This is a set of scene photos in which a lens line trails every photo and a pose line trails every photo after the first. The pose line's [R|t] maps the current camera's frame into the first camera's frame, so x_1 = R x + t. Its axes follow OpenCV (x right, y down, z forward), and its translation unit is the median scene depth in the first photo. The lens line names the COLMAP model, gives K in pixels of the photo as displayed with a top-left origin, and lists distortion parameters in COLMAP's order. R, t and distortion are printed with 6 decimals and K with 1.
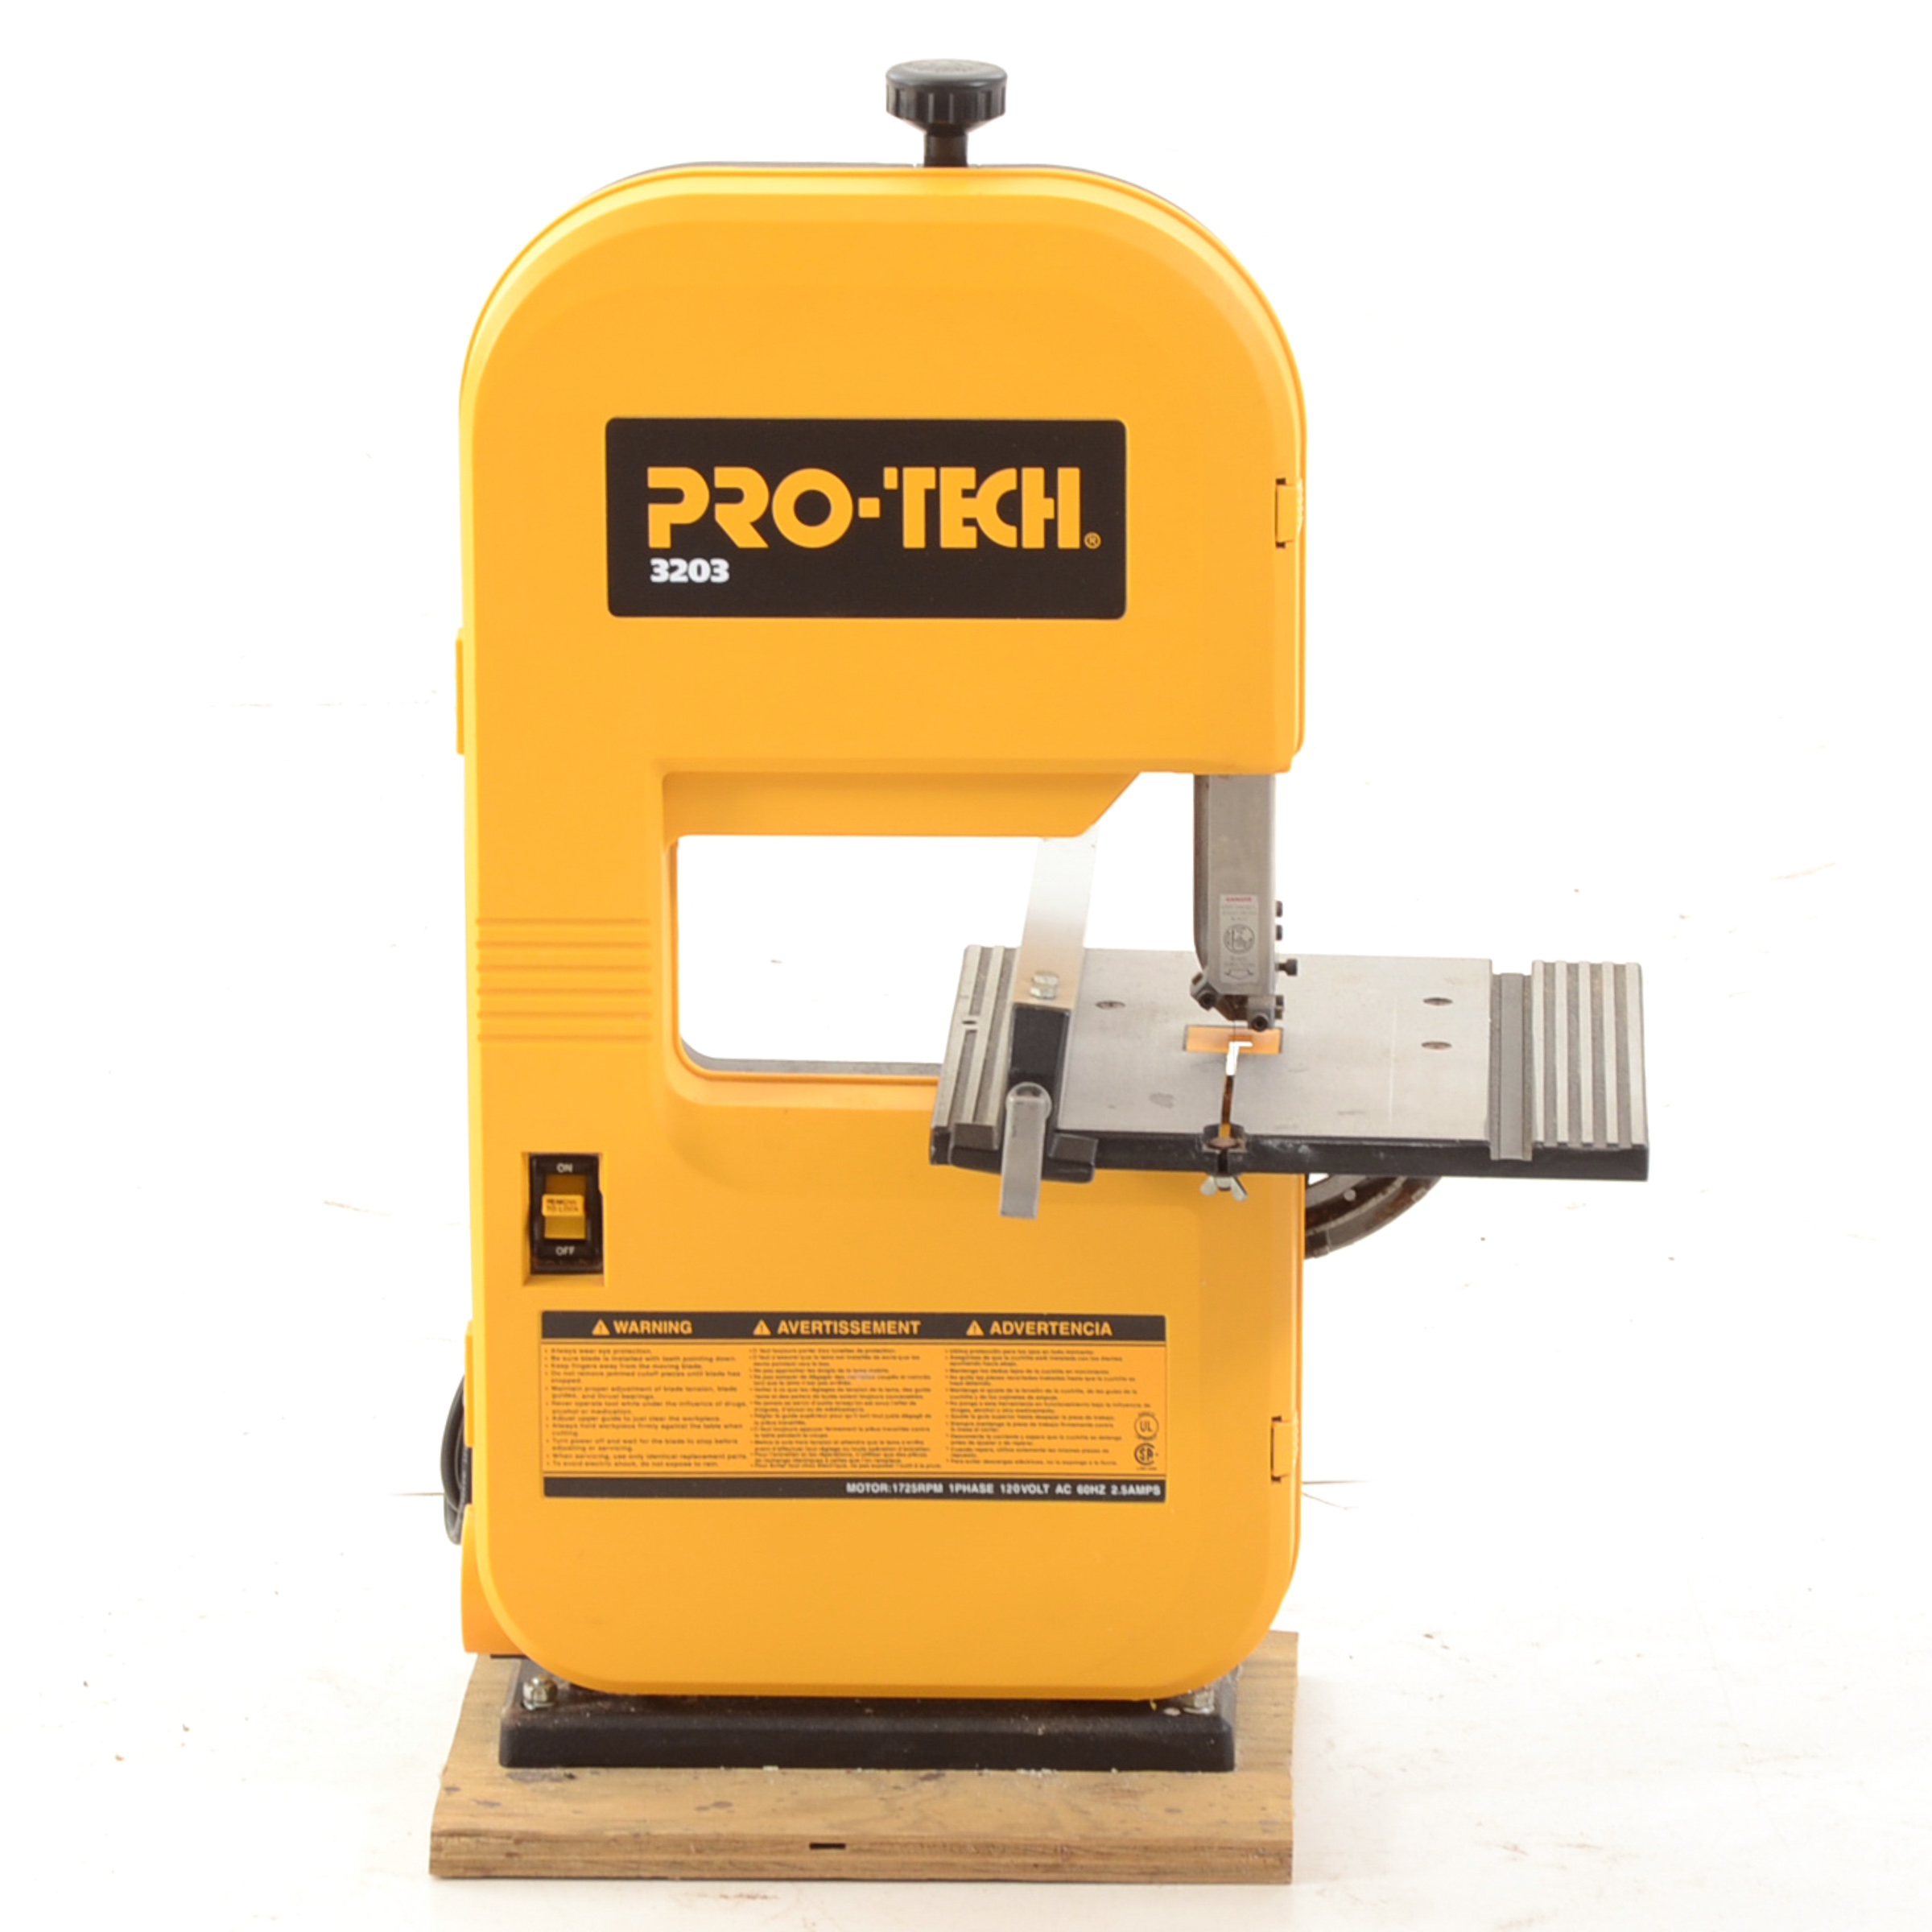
lens RADIAL K [[10717.7, 0, 956.2], [0, 10717.7, 966.8], [0, 0, 1]] dist [0.543980, 0.000000]
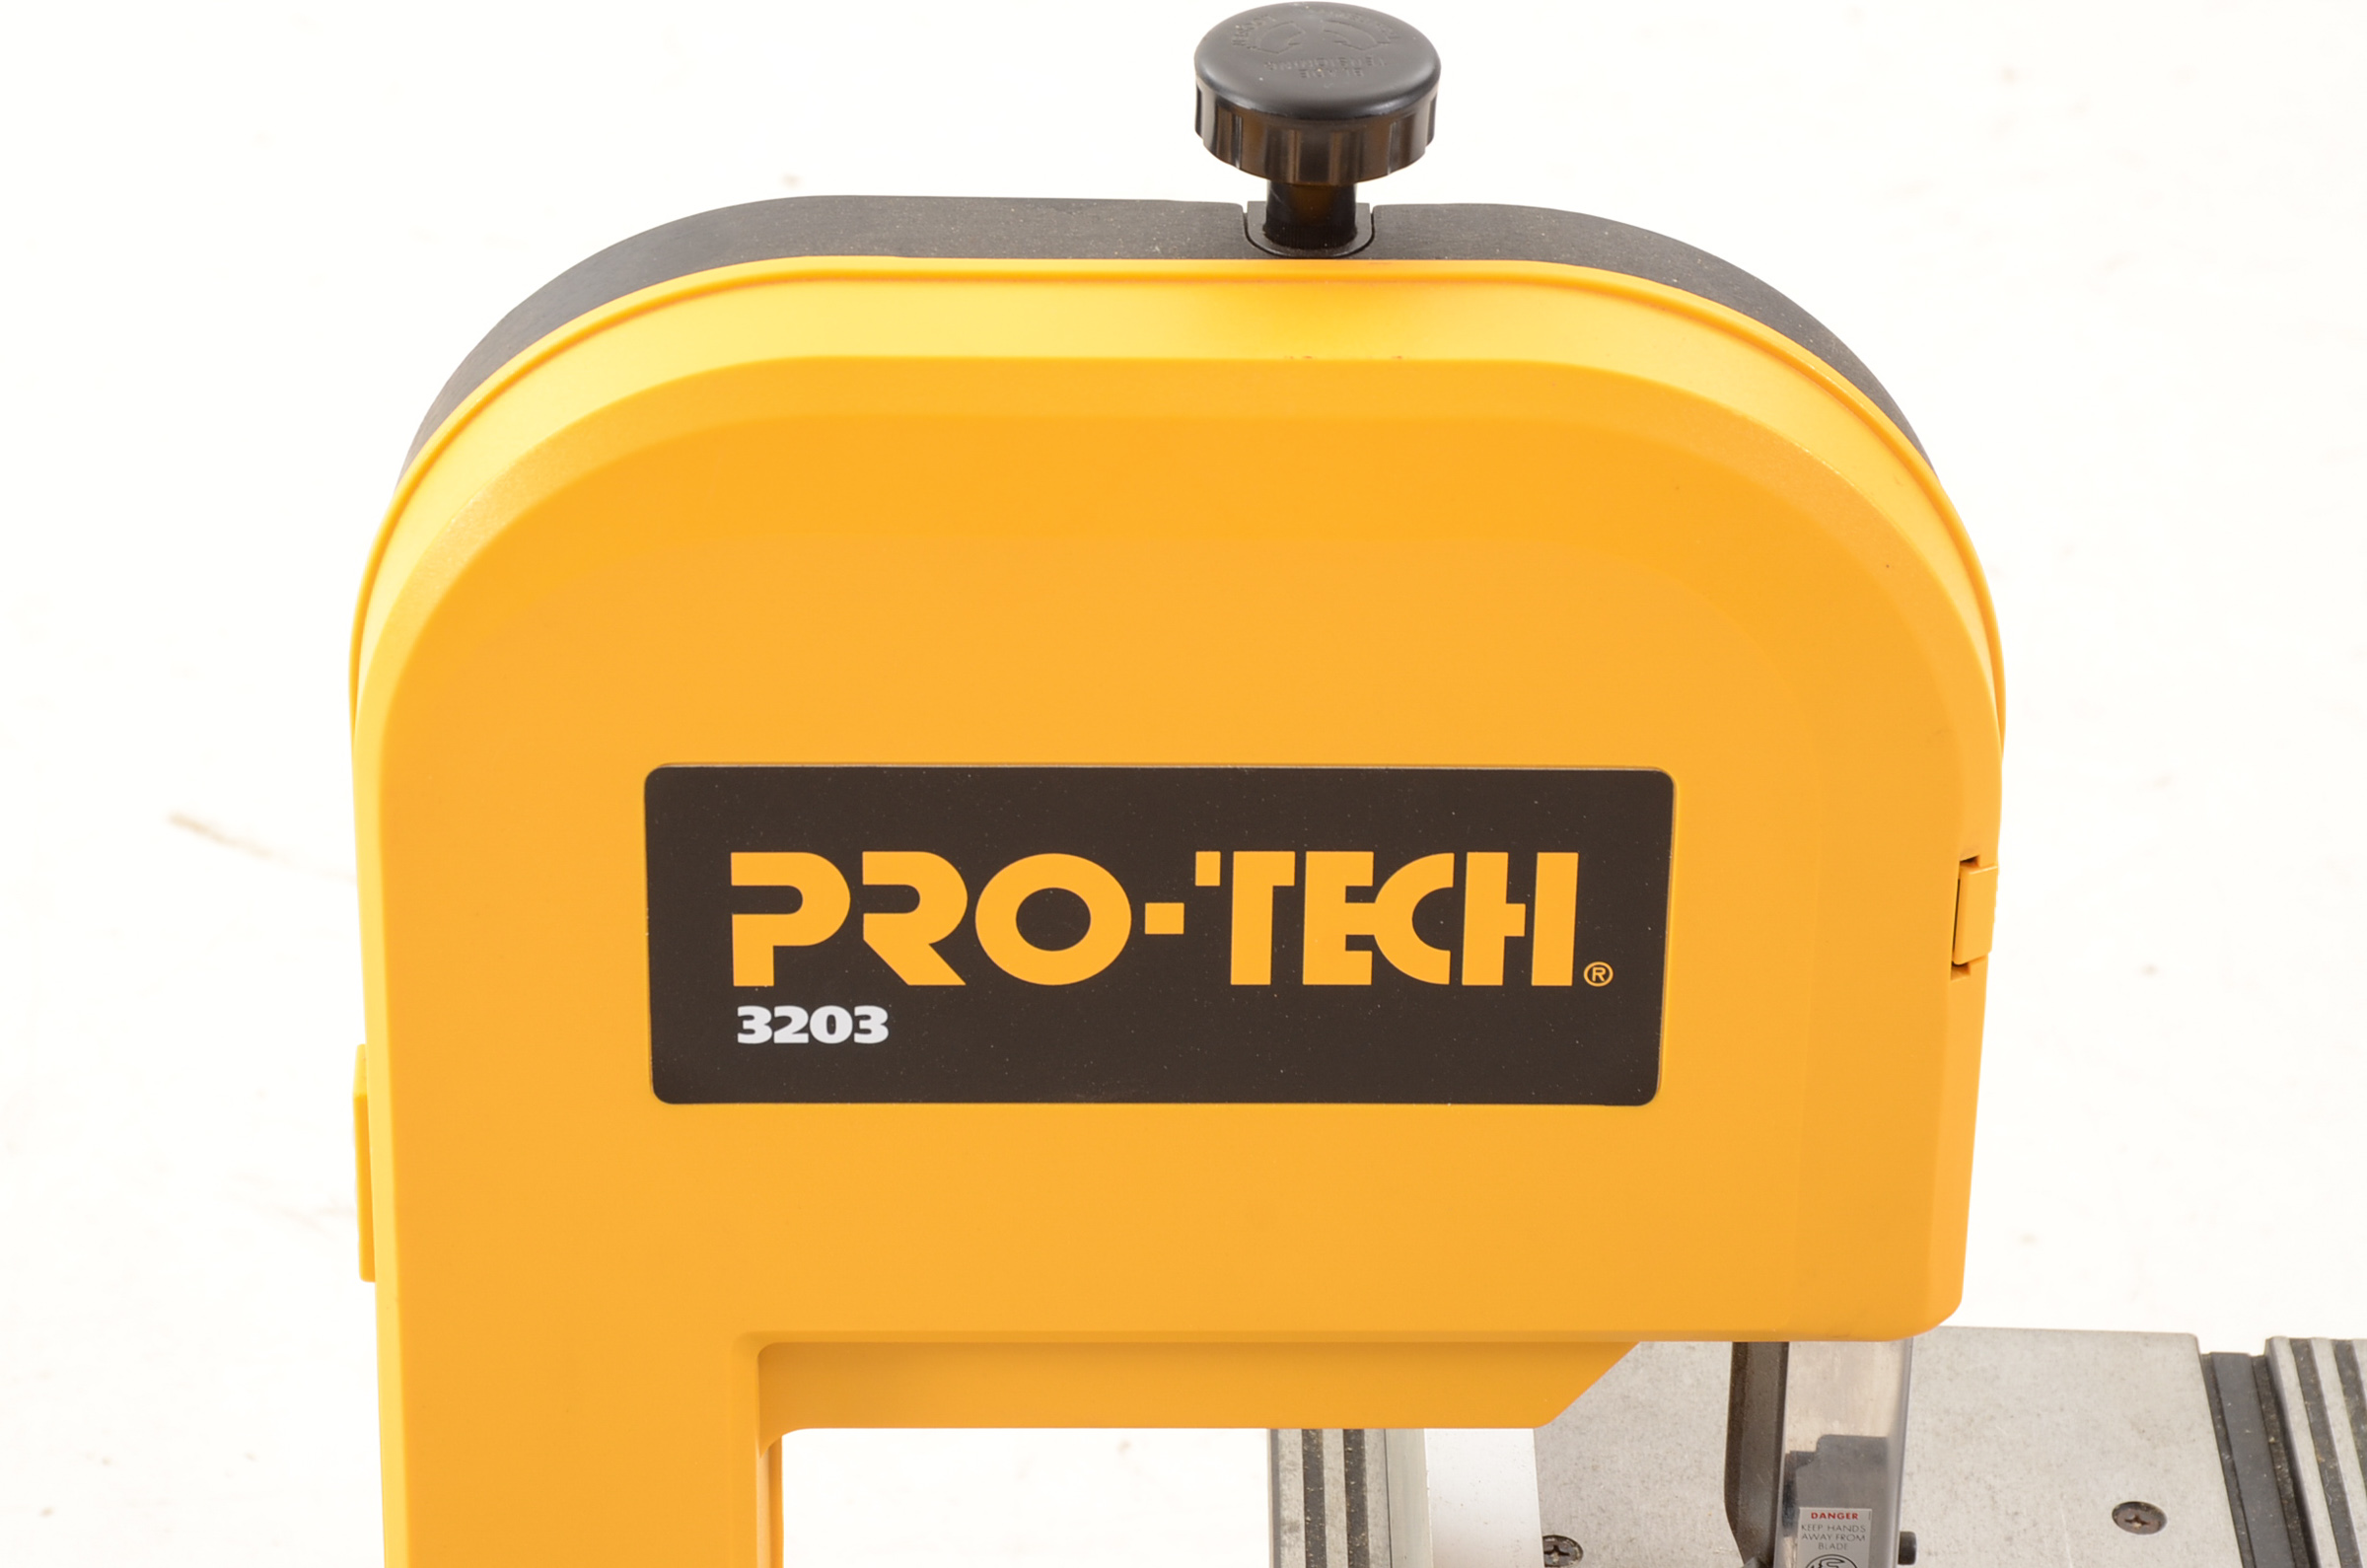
lens RADIAL K [[7821.1, 0, 1188.6], [0, 7821.1, 782.0], [0, 0, 1]] dist [0.530697, 0.000000]
pose [[0.998248, -0.013076, 0.057709, -0.027927], [-0.003787, 0.959159, 0.282841, -0.151927], [-0.059050, -0.282564, 0.957429, 0.633081]]
